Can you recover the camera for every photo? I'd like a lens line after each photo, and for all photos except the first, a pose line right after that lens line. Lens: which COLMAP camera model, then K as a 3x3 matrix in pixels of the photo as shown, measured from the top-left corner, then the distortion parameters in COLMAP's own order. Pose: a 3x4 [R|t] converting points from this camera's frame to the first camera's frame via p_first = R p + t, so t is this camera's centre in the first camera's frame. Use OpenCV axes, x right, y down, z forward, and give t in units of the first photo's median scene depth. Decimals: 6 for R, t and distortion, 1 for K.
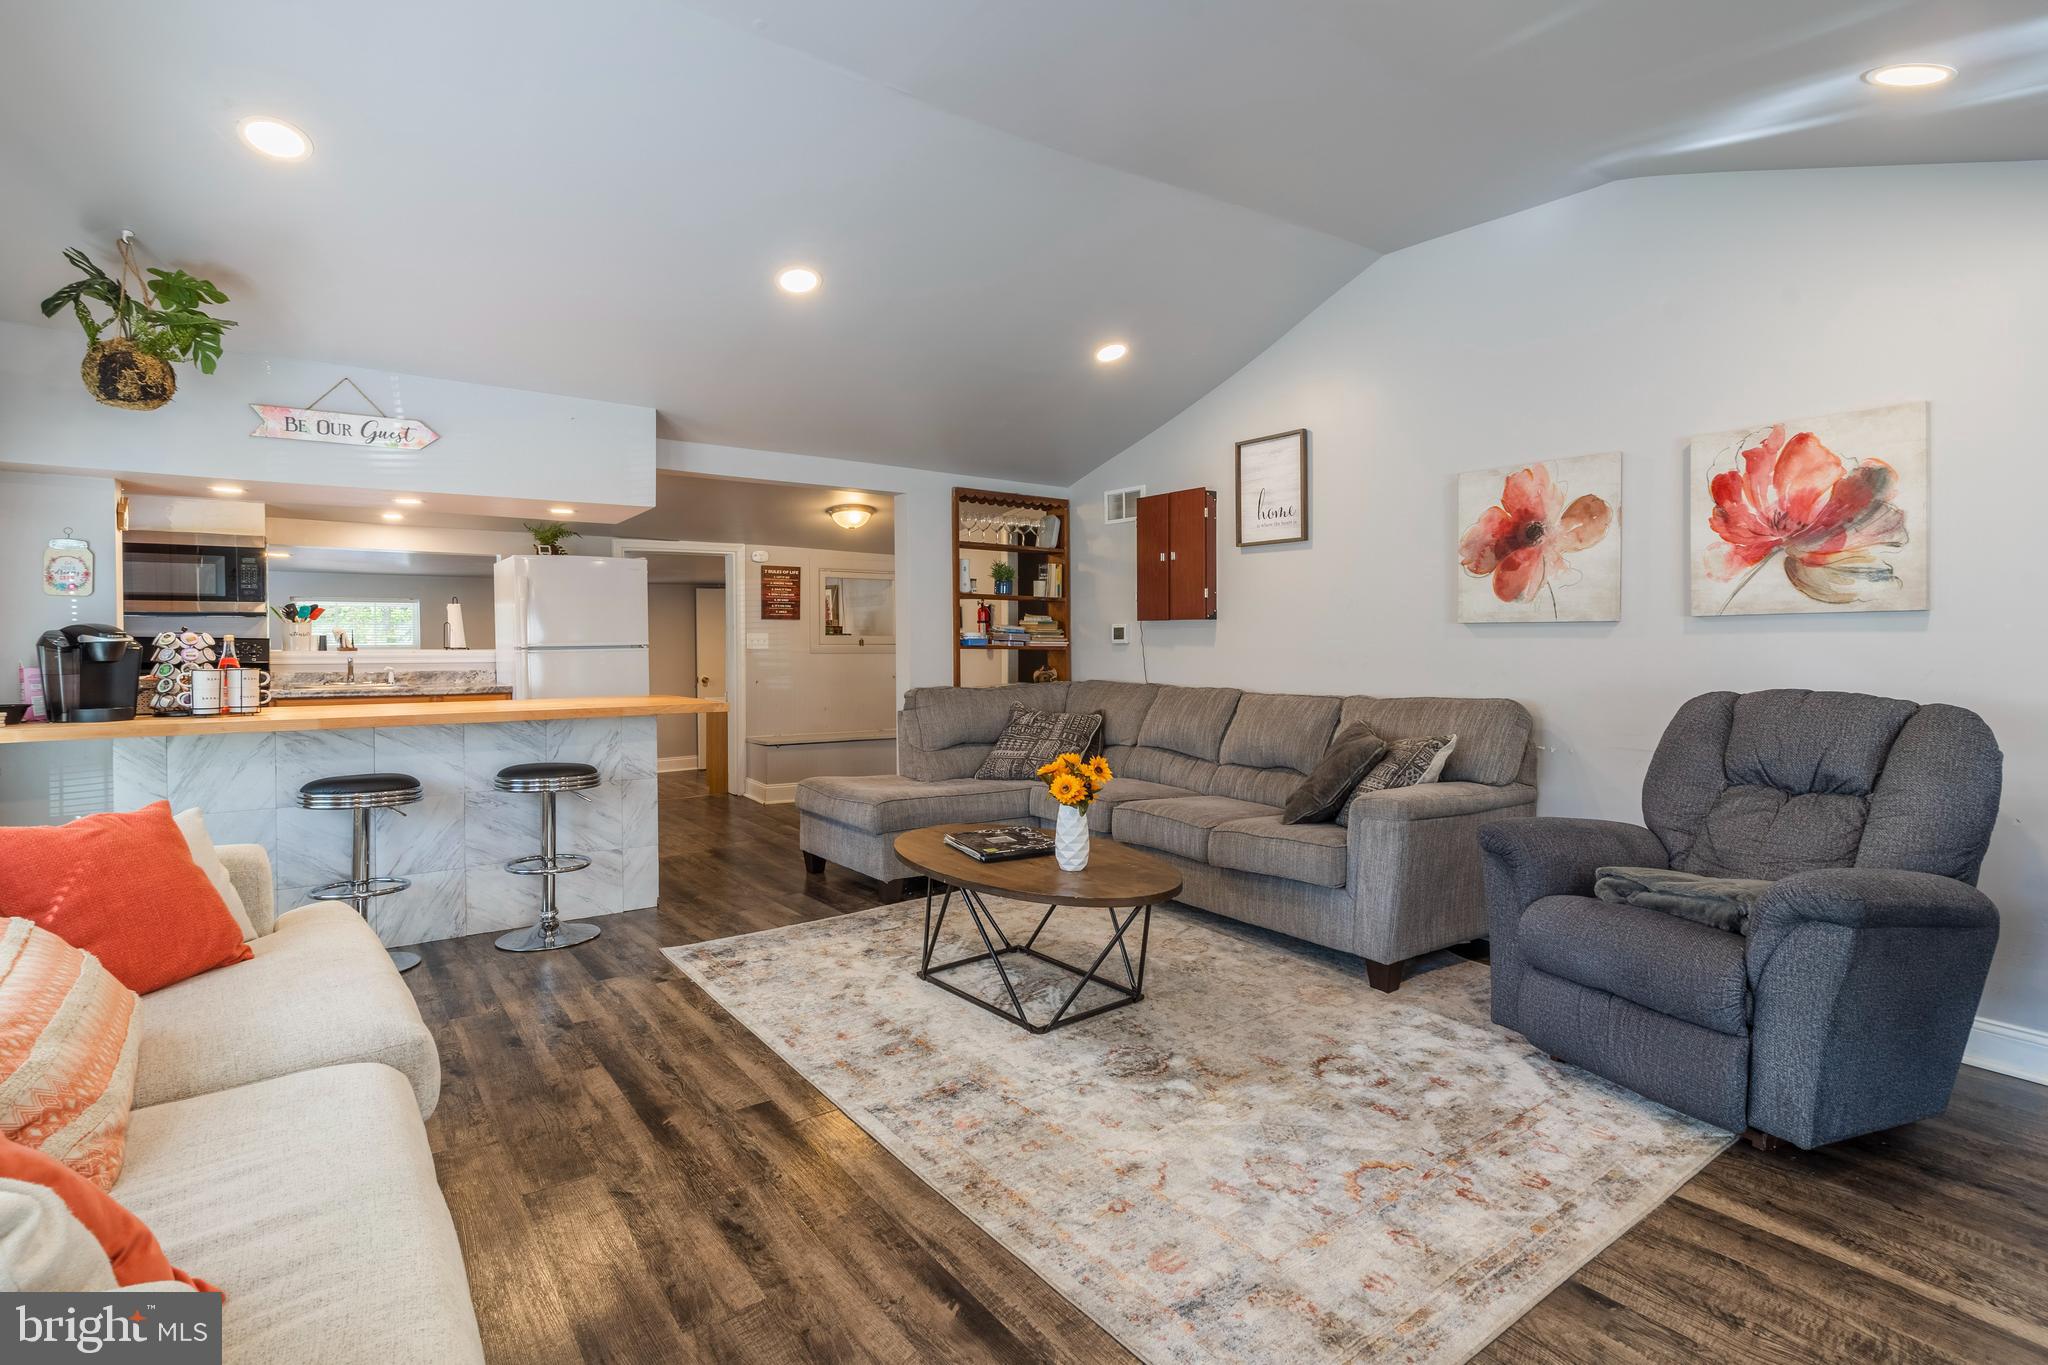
lens RADIAL K [[984.9, 0, 1014.5], [0, 984.9, 653.1], [0, 0, 1]] dist [0.001933, -0.000238]
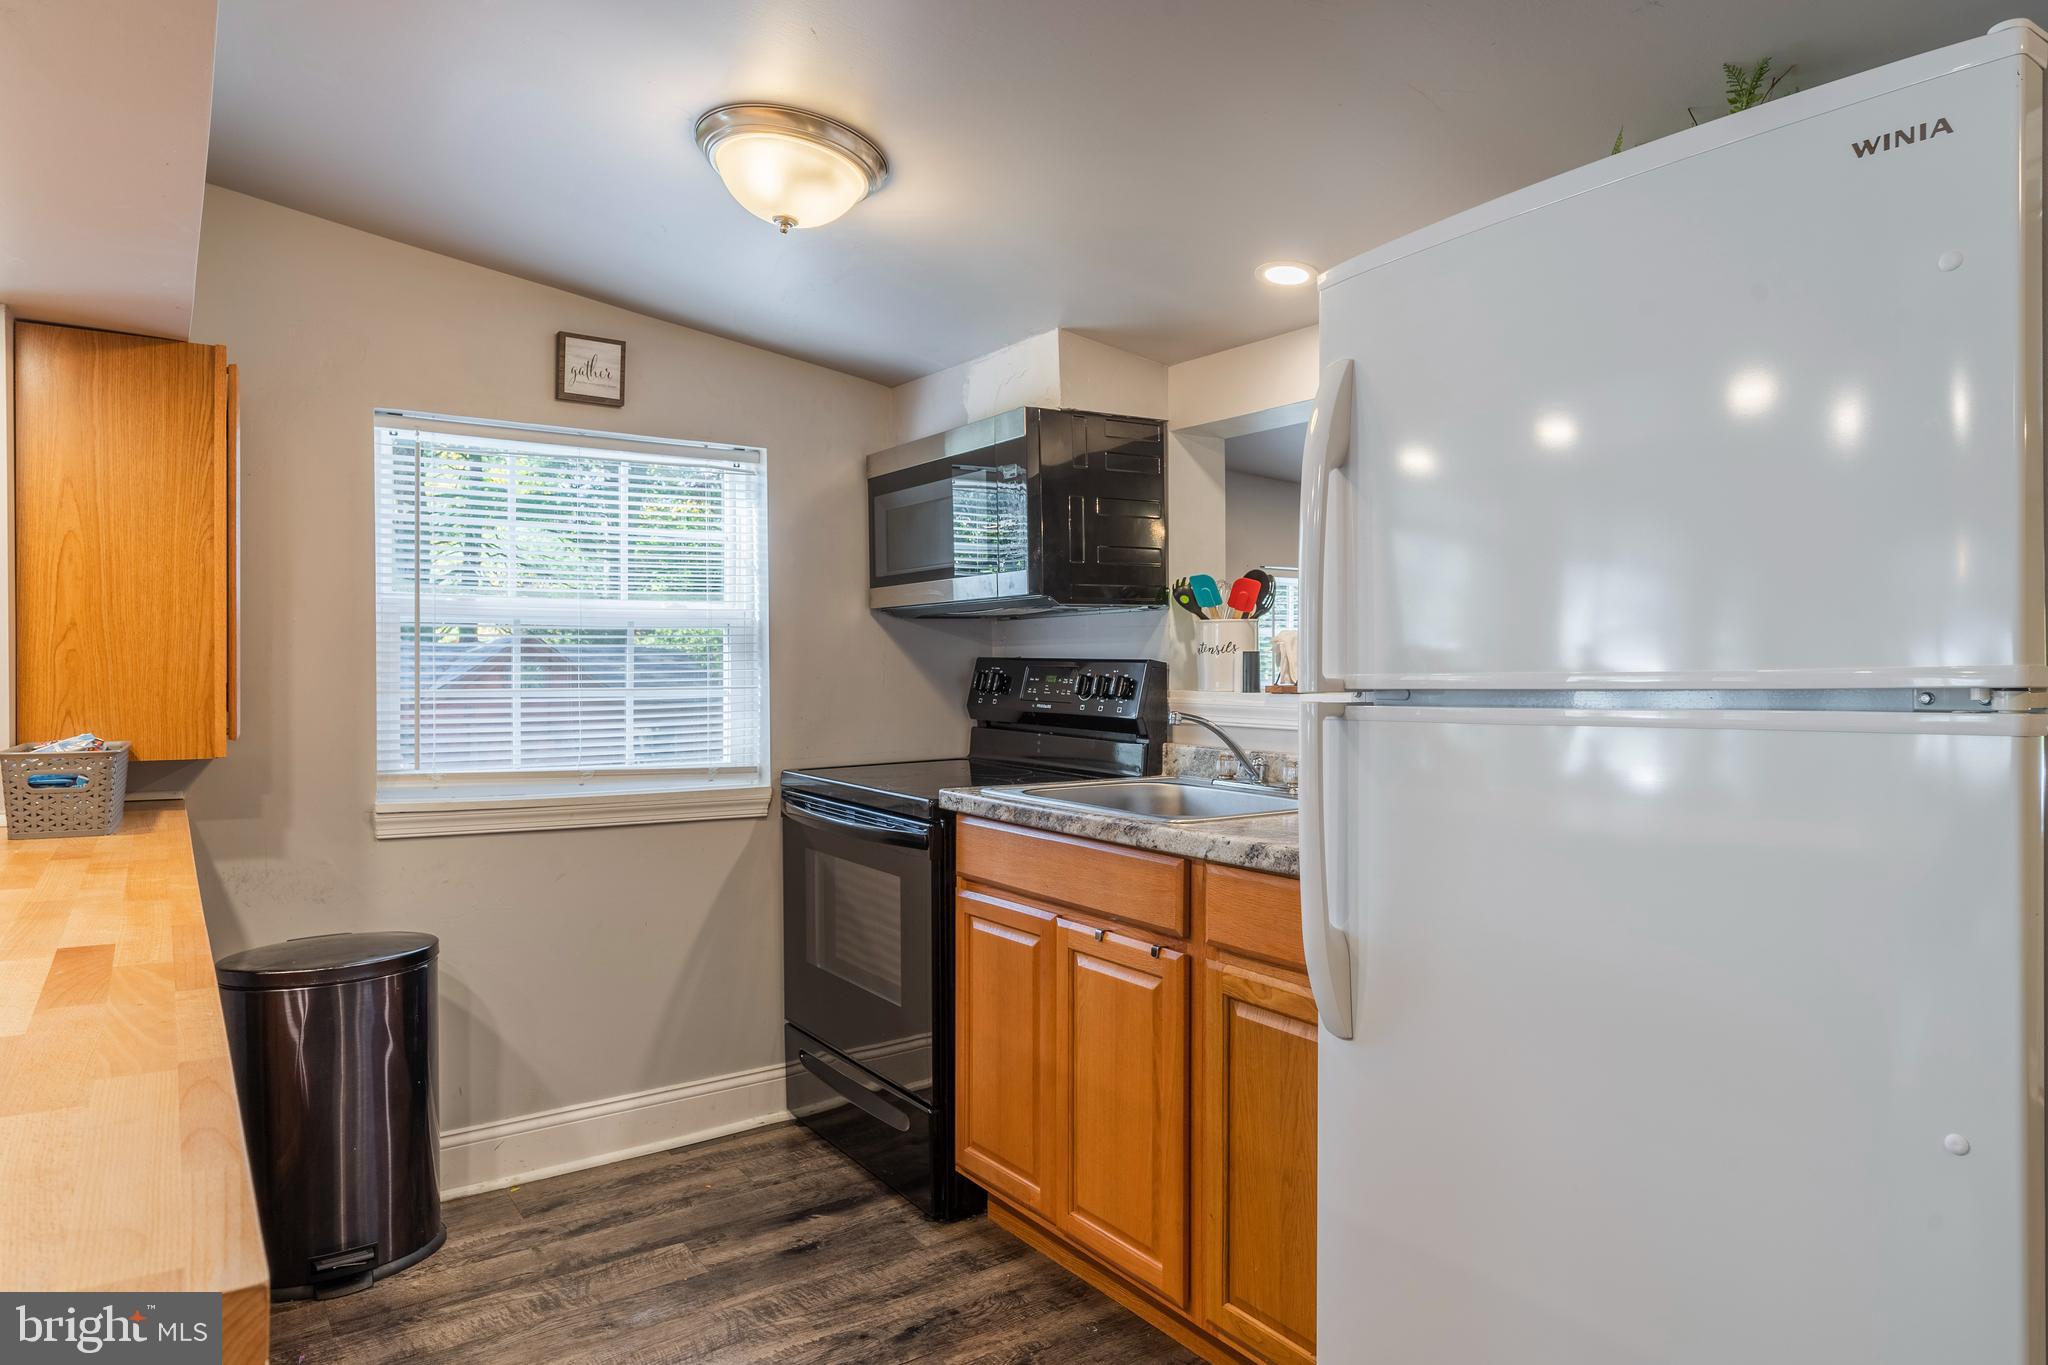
lens RADIAL K [[1227.1, 0, 1024.0], [0, 1227.1, 682.5], [0, 0, 1]] dist [0.003368, 0.000706]
pose [[-0.025506, 0.013807, -0.999579, -0.385607], [-0.021710, 0.999661, 0.014362, -0.017768], [0.999439, 0.022068, -0.025198, 1.525608]]
